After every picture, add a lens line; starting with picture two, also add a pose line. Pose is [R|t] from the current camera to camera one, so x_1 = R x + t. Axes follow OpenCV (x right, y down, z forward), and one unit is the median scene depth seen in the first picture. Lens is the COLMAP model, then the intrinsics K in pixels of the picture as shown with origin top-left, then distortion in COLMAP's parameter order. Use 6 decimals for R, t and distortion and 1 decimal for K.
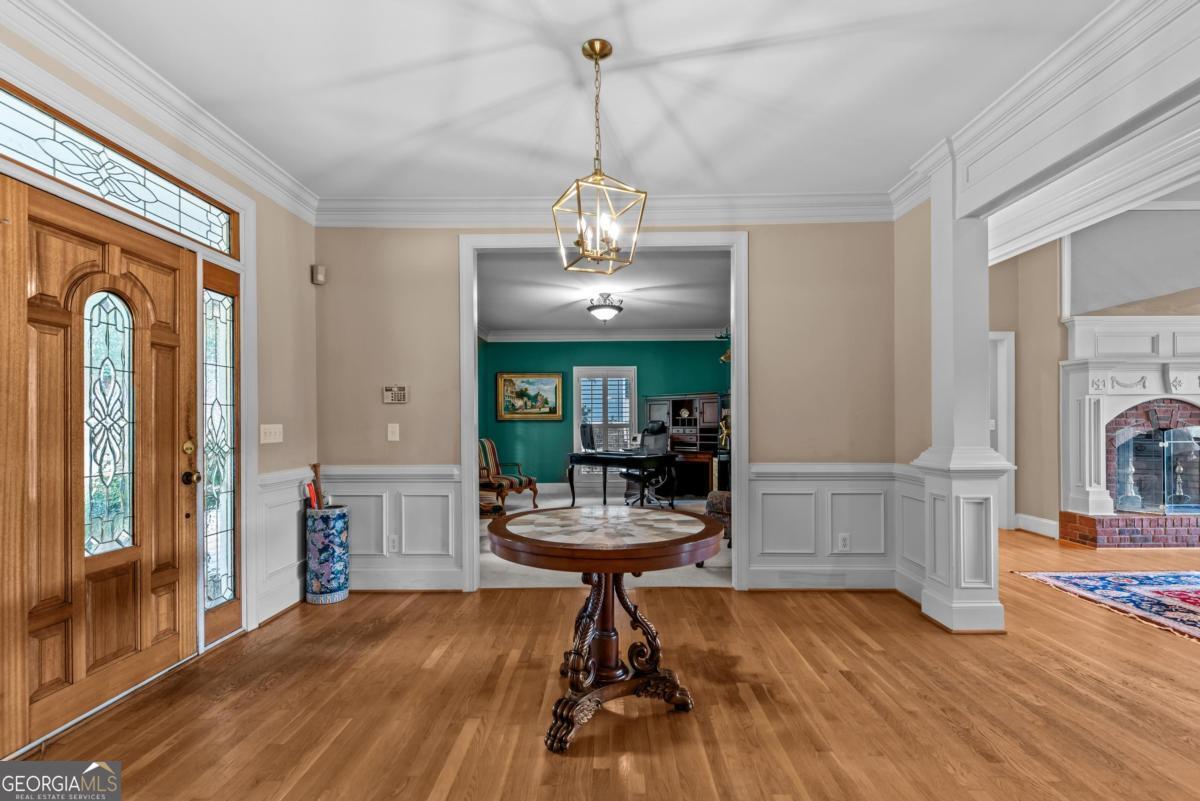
lens RADIAL K [[544.2, 0, 596.4], [0, 544.2, 420.7], [0, 0, 1]] dist [0.000024, -0.000755]
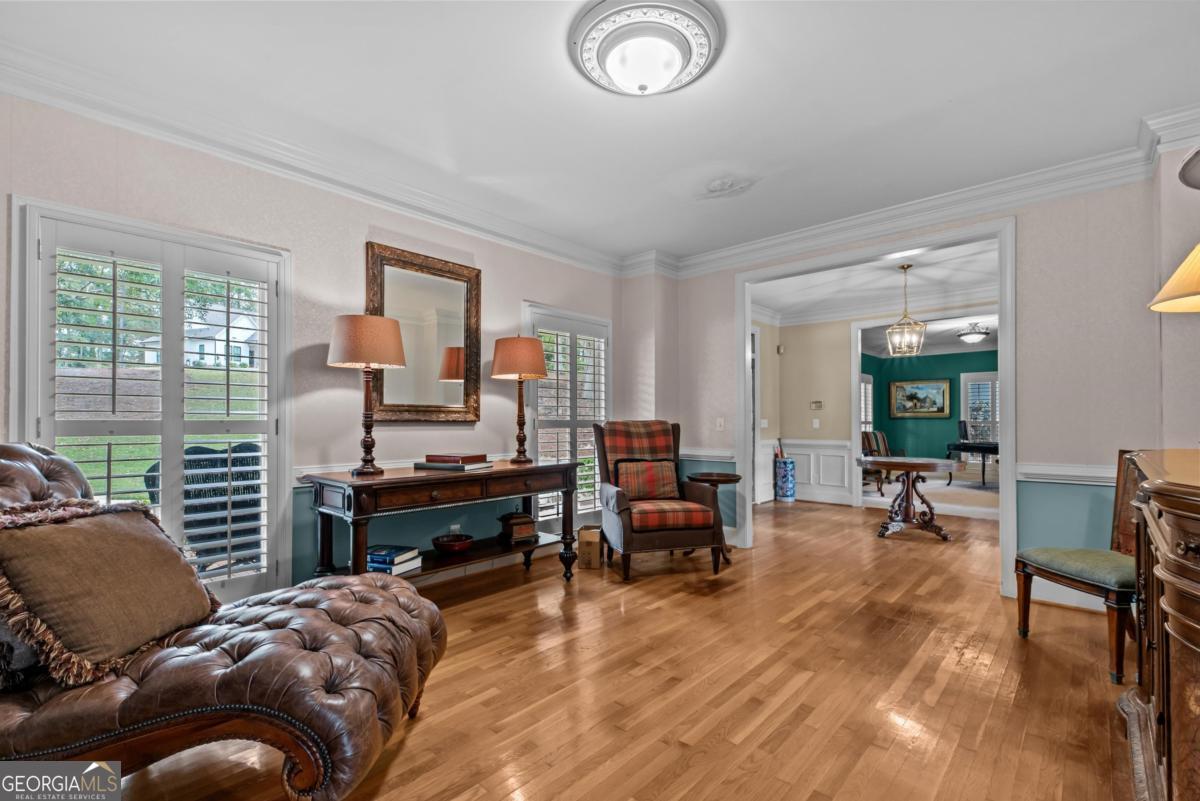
lens RADIAL K [[544.2, 0, 596.4], [0, 544.2, 420.7], [0, 0, 1]] dist [0.000024, -0.000755]
pose [[0.754616, 0.004154, -0.656153, 0.358188], [-0.000789, 0.999985, 0.005423, -0.000750], [0.656166, -0.003574, 0.754608, -1.126451]]
